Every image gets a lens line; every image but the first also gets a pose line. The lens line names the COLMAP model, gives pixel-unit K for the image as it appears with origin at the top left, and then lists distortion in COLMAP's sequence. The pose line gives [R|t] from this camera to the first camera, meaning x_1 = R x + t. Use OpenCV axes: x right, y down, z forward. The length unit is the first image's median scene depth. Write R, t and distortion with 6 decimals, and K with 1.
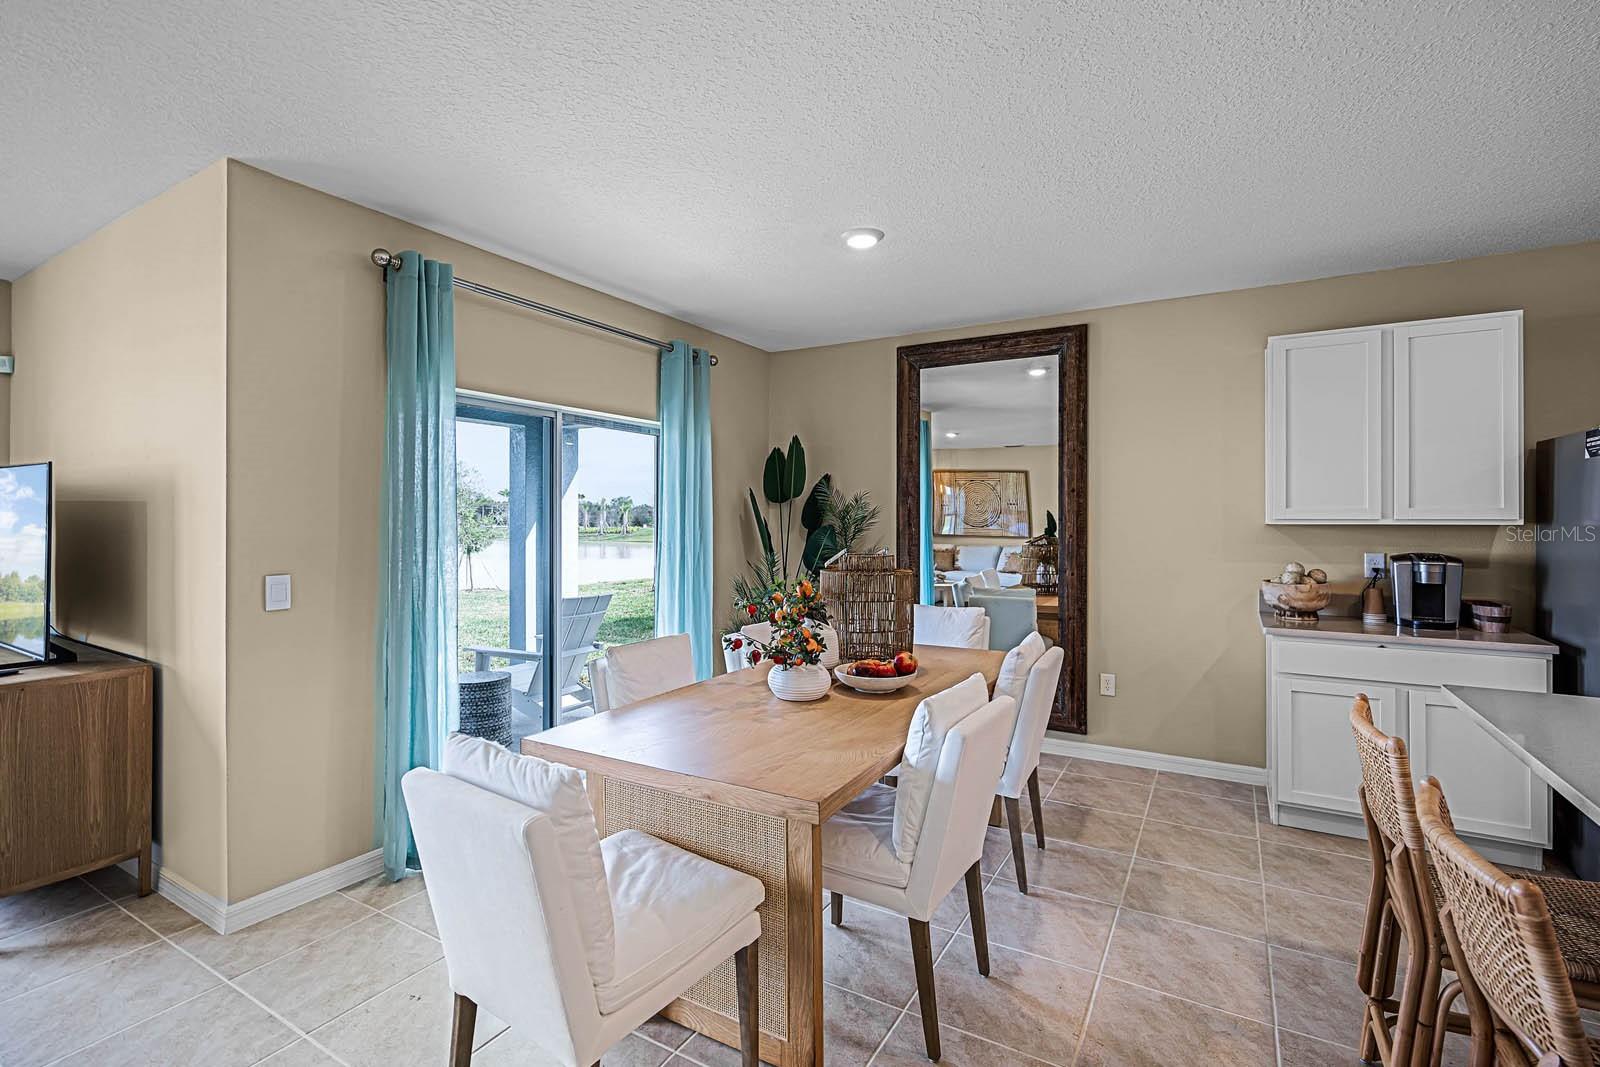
lens RADIAL K [[729.2, 0, 805.6], [0, 729.2, 516.4], [0, 0, 1]] dist [-0.002878, 0.001263]
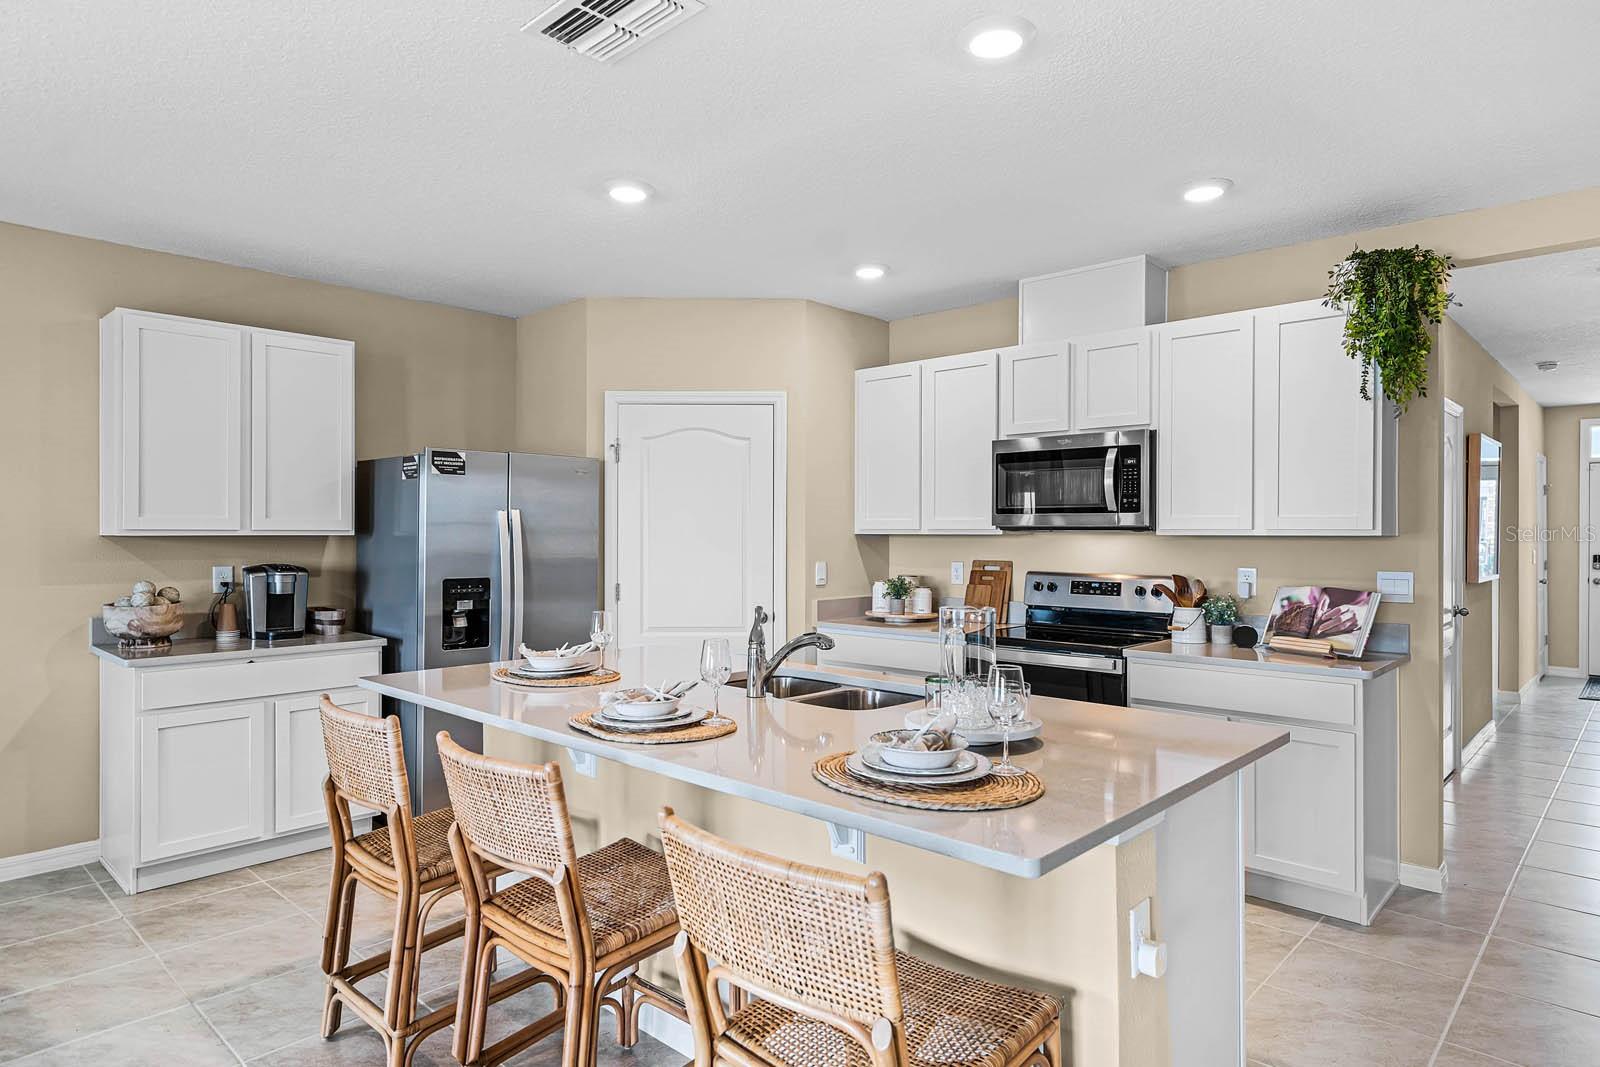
lens RADIAL K [[928.1, 0, 801.8], [0, 928.1, 533.8], [0, 0, 1]] dist [0.007143, 0.001701]
pose [[0.225396, -0.001585, 0.974266, -0.230324], [-0.004144, 0.999988, 0.002585, 0.002909], [-0.974258, -0.004620, 0.225387, 0.011932]]
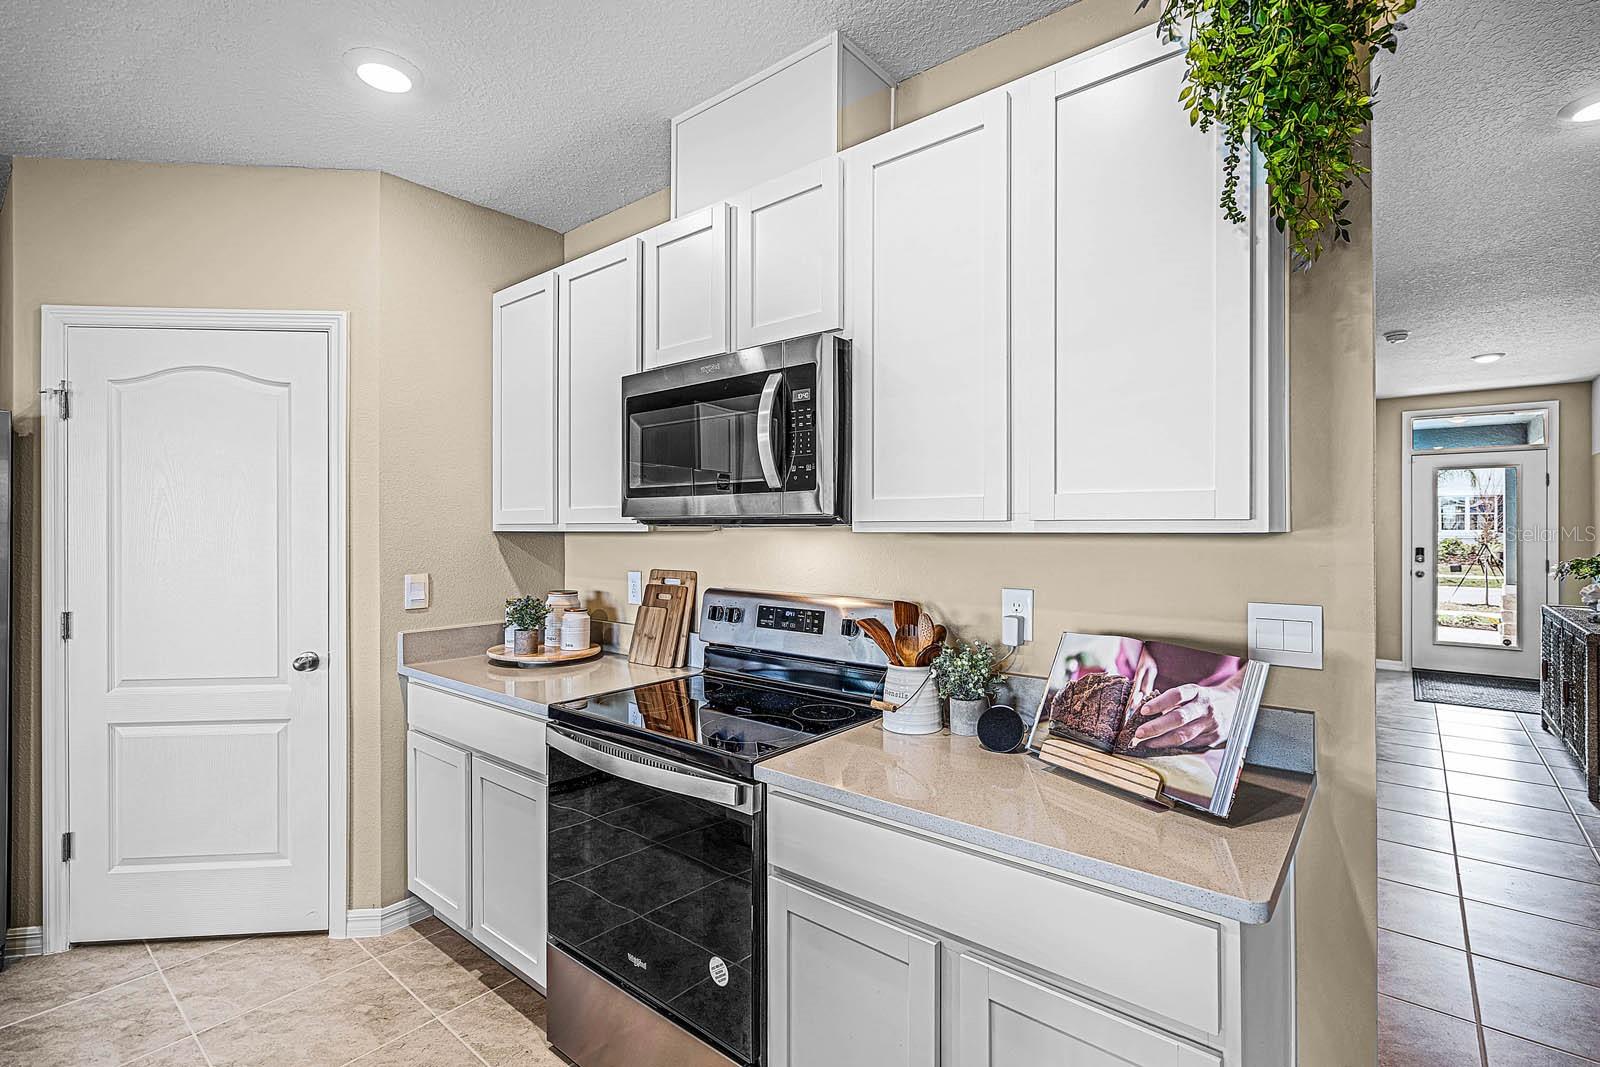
lens RADIAL K [[729.2, 0, 809.9], [0, 729.2, 526.4], [0, 0, 1]] dist [-0.002878, 0.001263]
pose [[0.160977, -0.000188, 0.986958, 0.544935], [0.000224, 1.000000, 0.000154, 0.001580], [-0.986958, 0.000196, 0.160977, -0.221244]]
